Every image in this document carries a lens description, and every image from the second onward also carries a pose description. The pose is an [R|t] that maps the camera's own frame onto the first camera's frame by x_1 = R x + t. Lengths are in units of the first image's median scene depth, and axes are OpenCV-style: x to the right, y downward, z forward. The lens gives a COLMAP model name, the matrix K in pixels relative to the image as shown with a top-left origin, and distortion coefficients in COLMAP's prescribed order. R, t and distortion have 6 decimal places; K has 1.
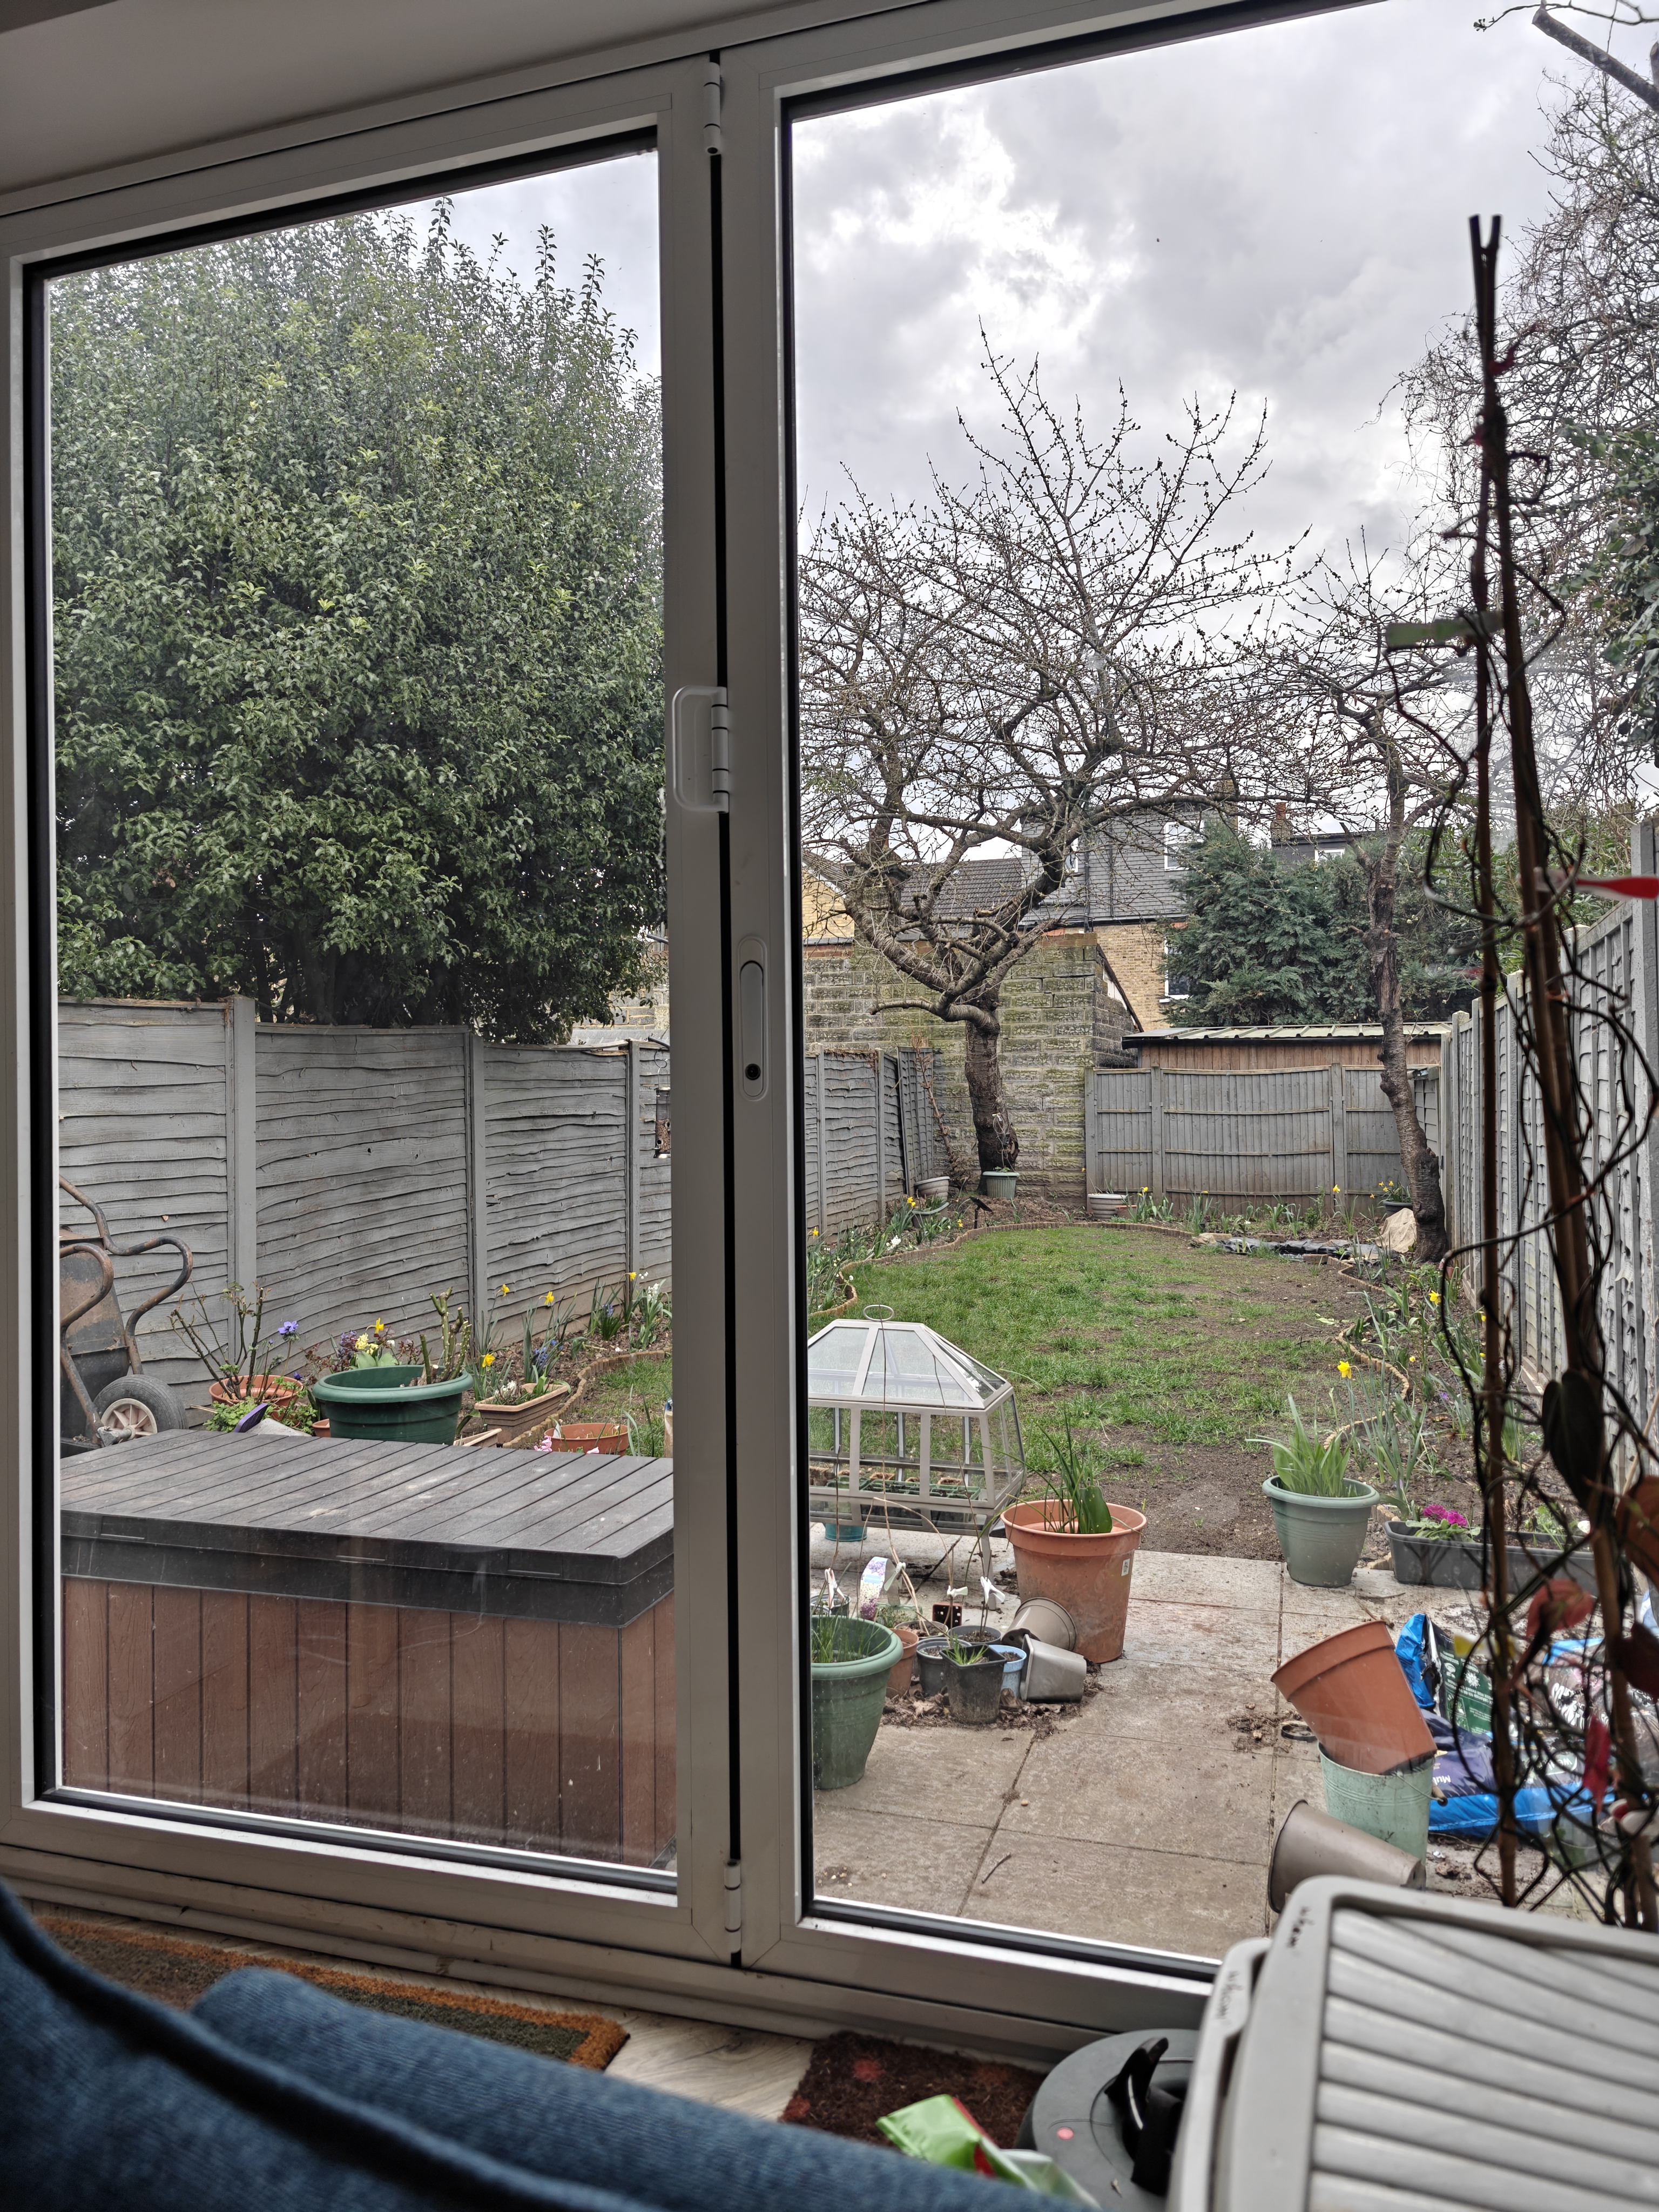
lens RADIAL K [[1503.4, 0, 829.5], [0, 1503.4, 1106.0], [0, 0, 1]] dist [0.027591, -0.037370]
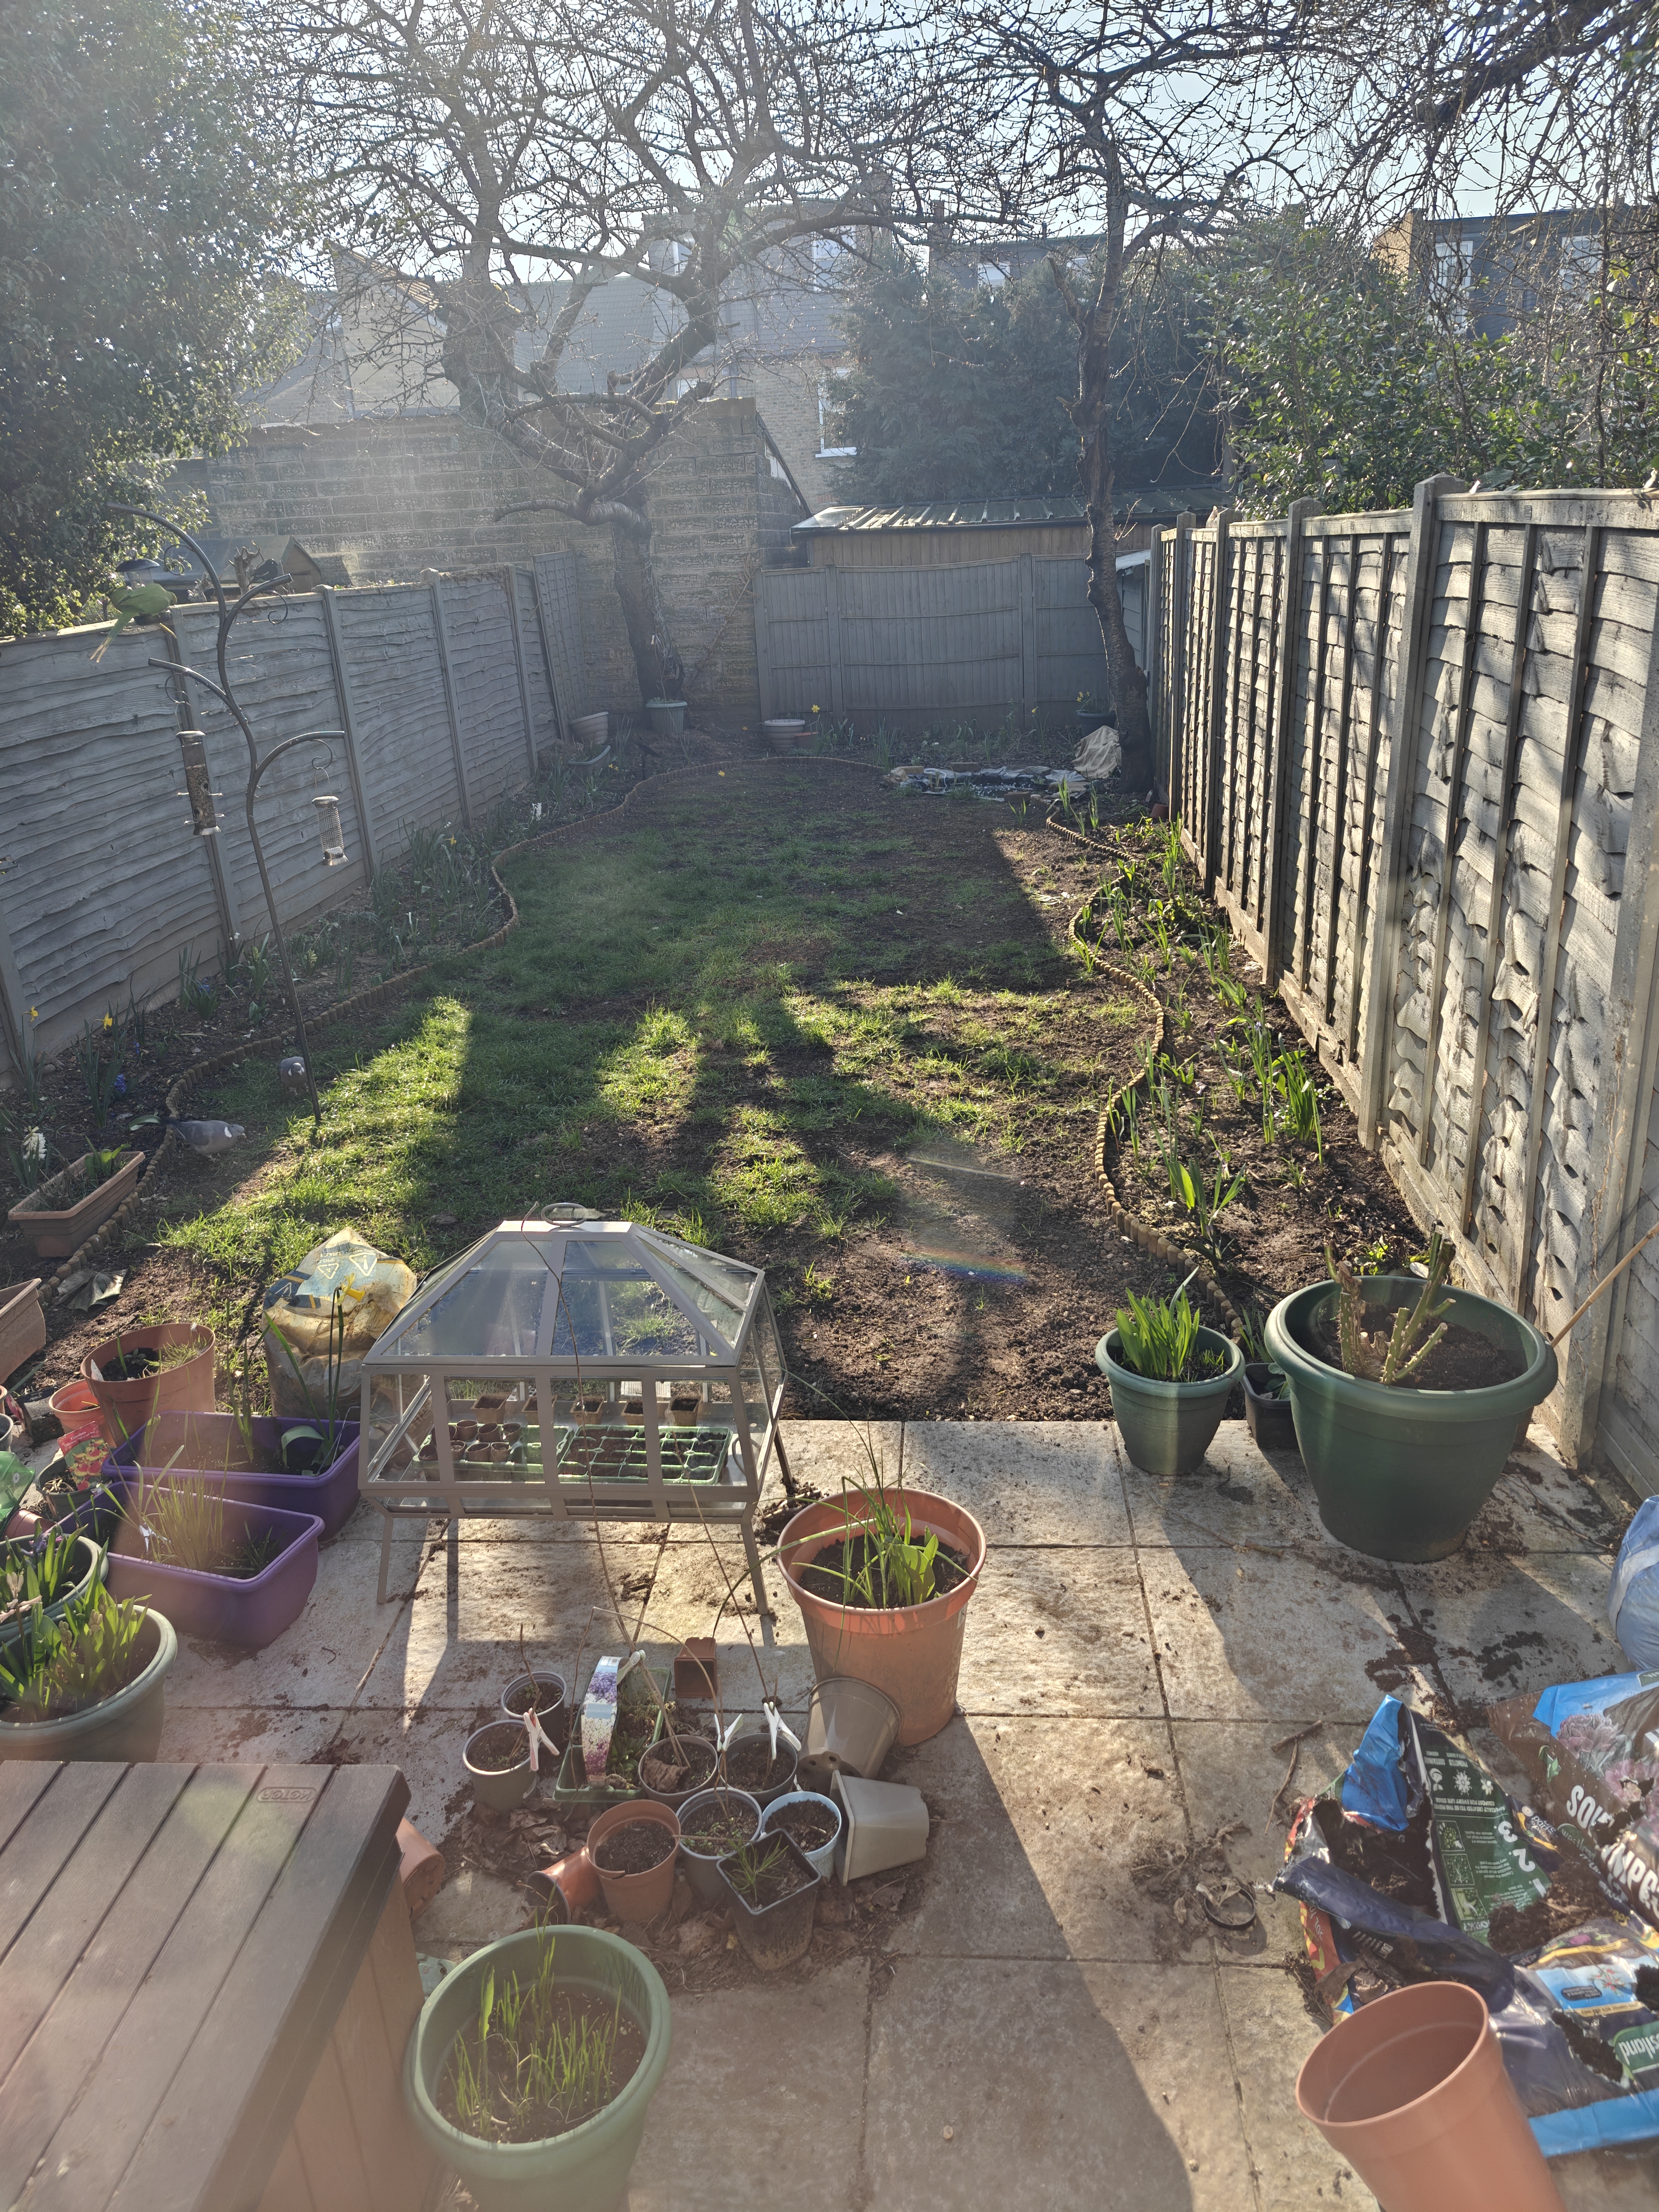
lens RADIAL K [[1503.4, 0, 829.5], [0, 1503.4, 1106.0], [0, 0, 1]] dist [0.027591, -0.037370]
pose [[0.973064, -0.118668, 0.197649, 0.005649], [0.044768, 0.938287, 0.342947, -0.035301], [-0.226148, -0.324861, 0.918326, 0.104421]]
